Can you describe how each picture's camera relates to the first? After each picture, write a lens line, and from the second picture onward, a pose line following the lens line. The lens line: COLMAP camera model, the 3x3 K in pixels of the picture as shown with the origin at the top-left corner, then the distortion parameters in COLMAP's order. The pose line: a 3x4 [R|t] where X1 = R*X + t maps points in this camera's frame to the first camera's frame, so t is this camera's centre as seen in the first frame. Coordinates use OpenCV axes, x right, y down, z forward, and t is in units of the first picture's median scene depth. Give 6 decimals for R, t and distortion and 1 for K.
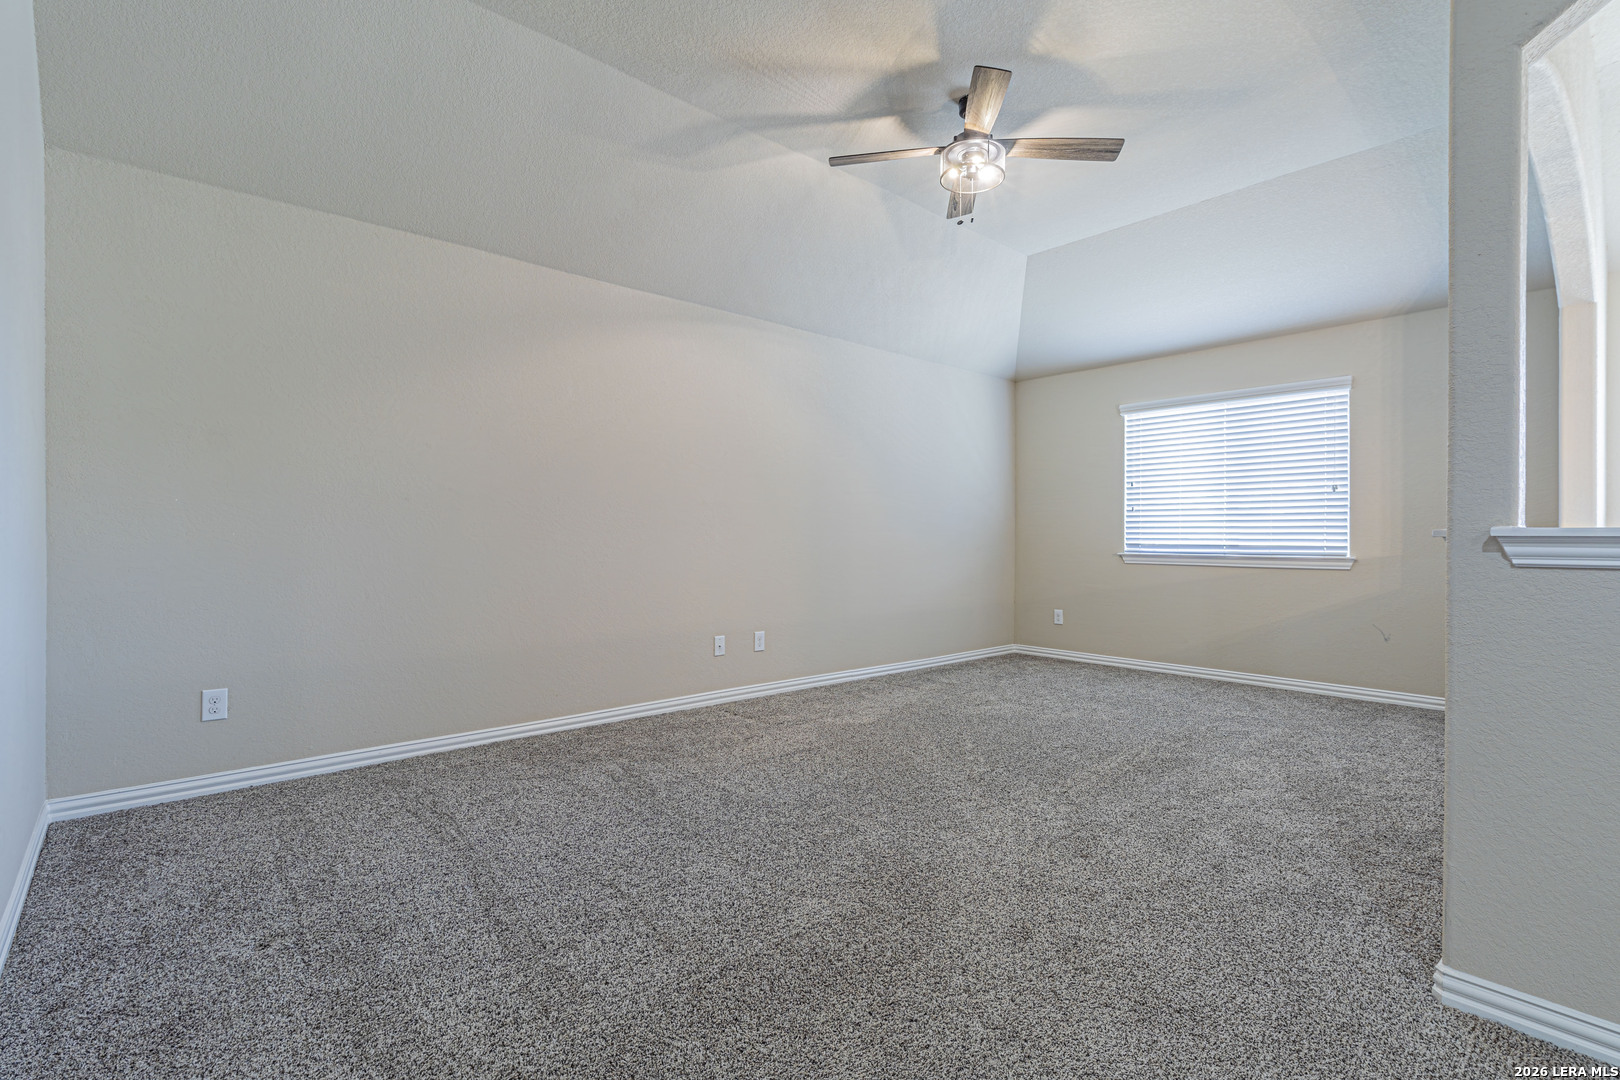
lens RADIAL K [[764.5, 0, 797.2], [0, 764.5, 540.4], [0, 0, 1]] dist [0.005317, 0.000422]
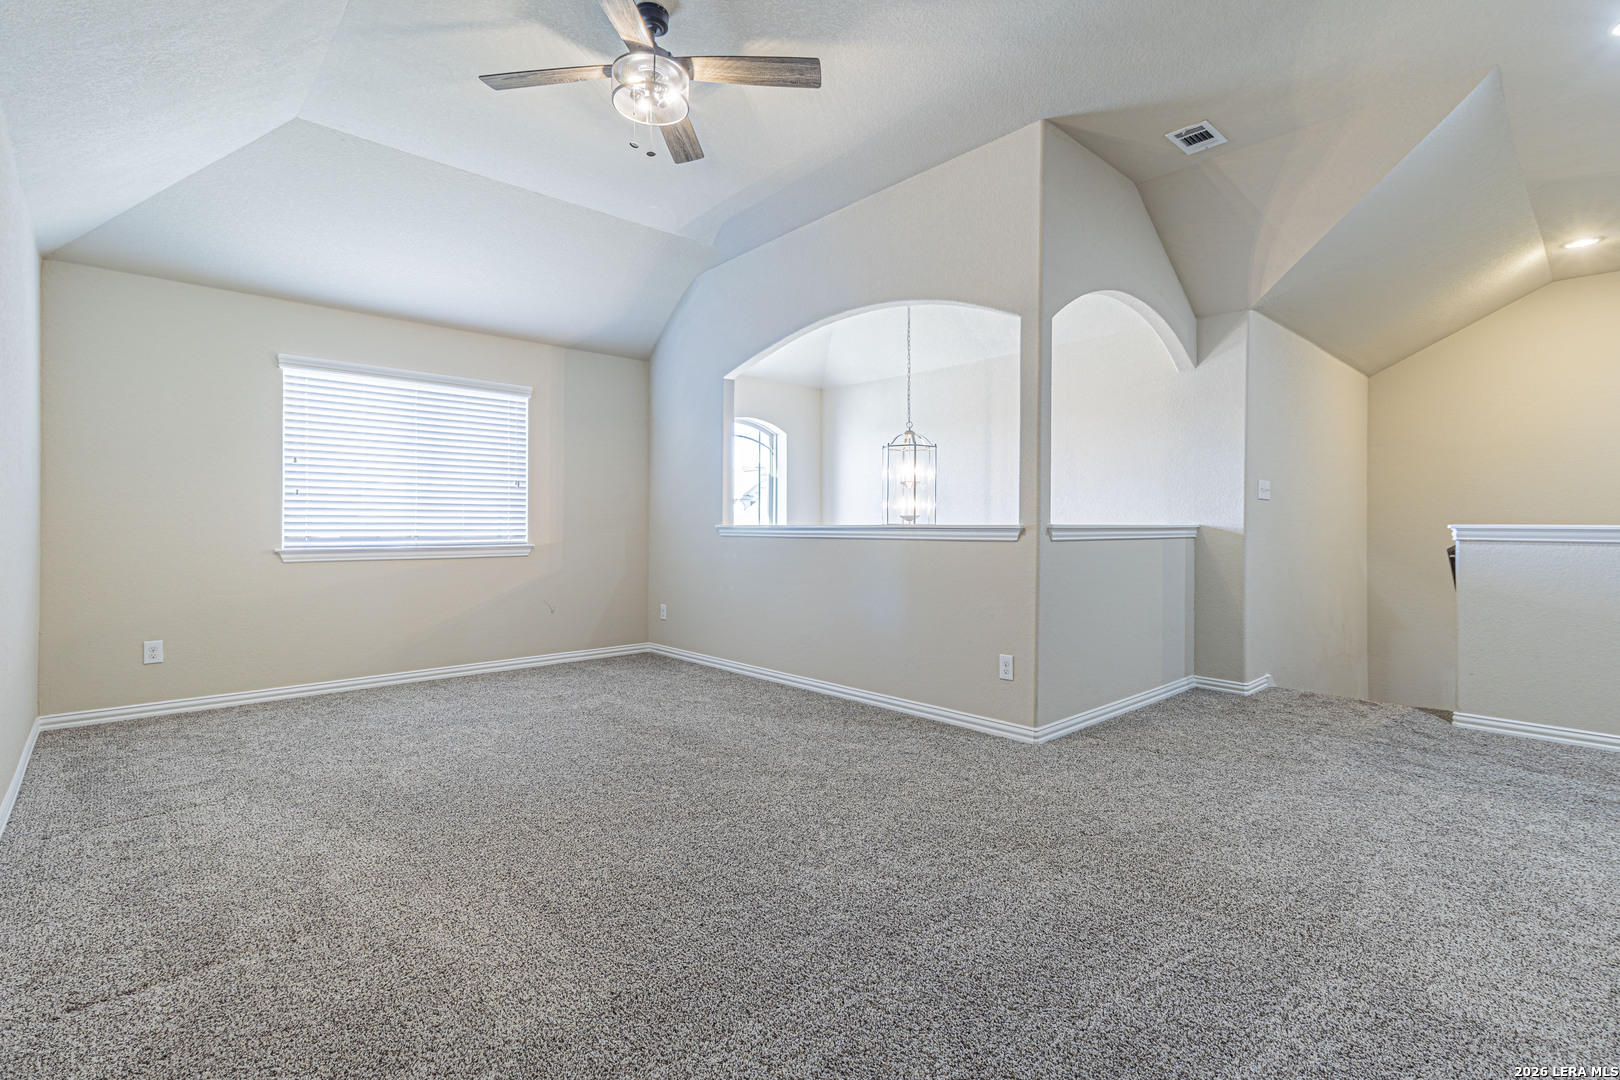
lens RADIAL K [[764.5, 0, 836.7], [0, 764.5, 530.8], [0, 0, 1]] dist [0.005317, 0.000422]
pose [[-0.066128, -0.009601, 0.997765, -0.448309], [0.005075, 0.999938, 0.009958, -0.007781], [-0.997798, 0.005722, -0.066076, 0.607595]]
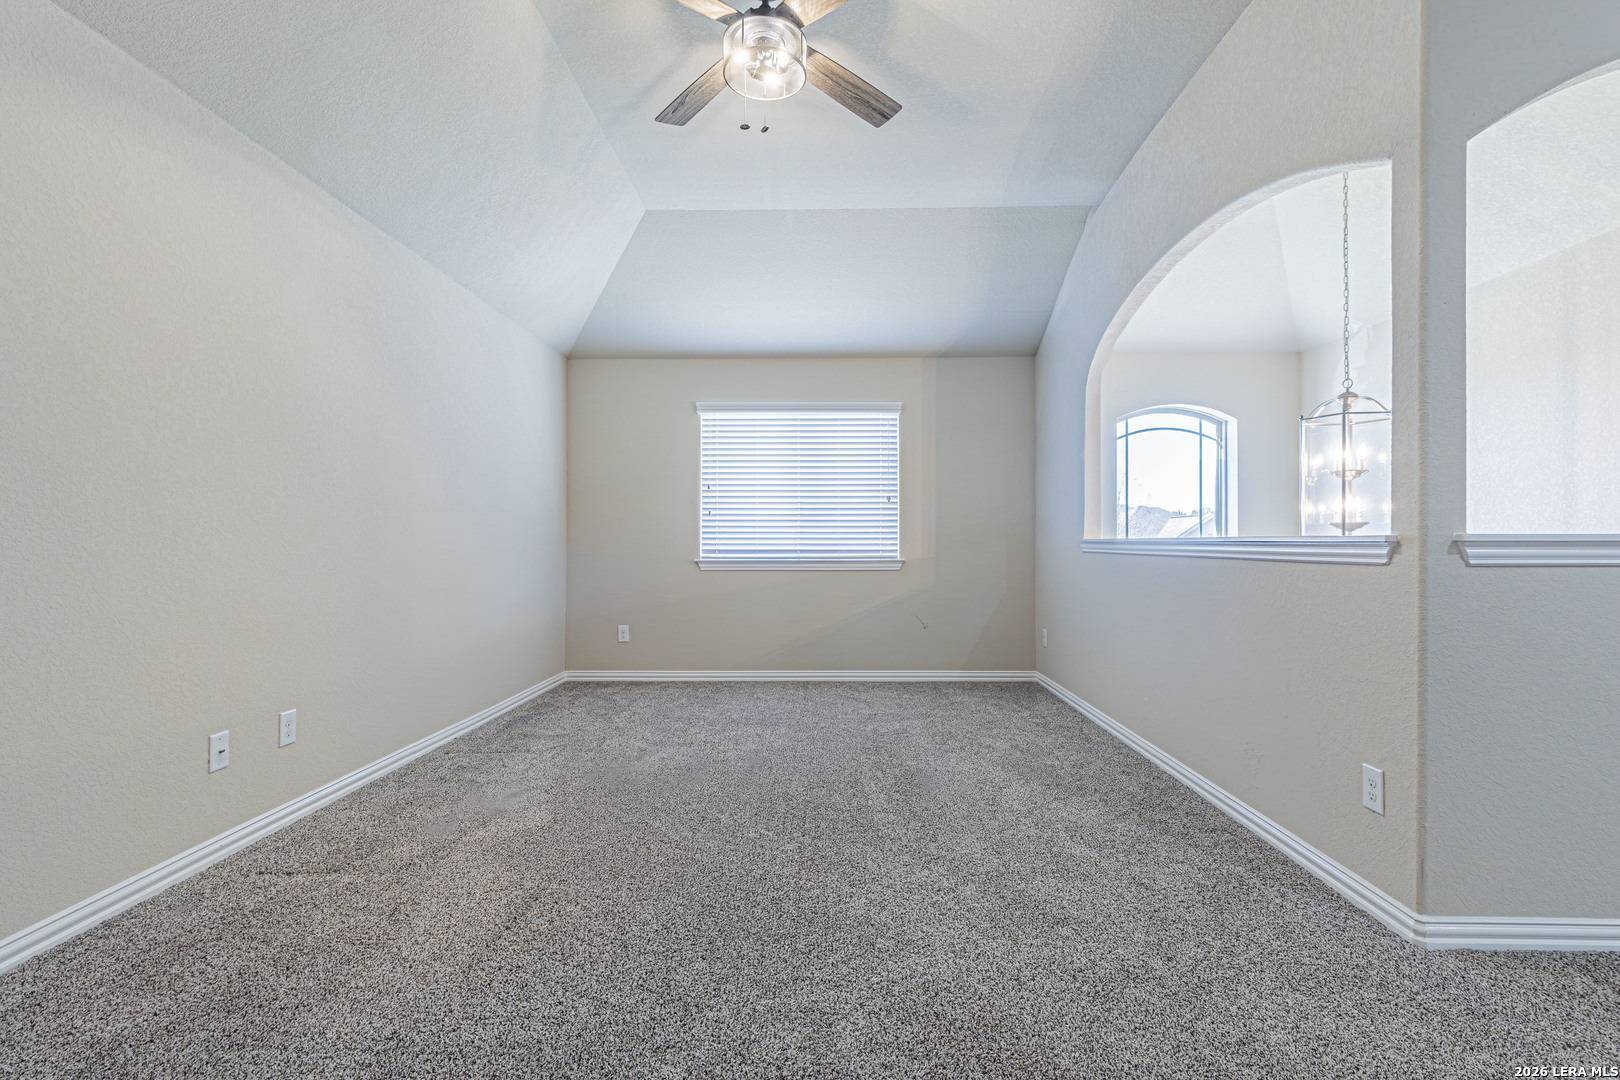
lens RADIAL K [[764.5, 0, 819.4], [0, 764.5, 536.2], [0, 0, 1]] dist [0.005317, 0.000422]
pose [[0.661275, 0.001950, 0.750141, -0.219622], [0.007459, 0.999930, -0.009174, -0.002993], [-0.750107, 0.011662, 0.661214, 0.325554]]
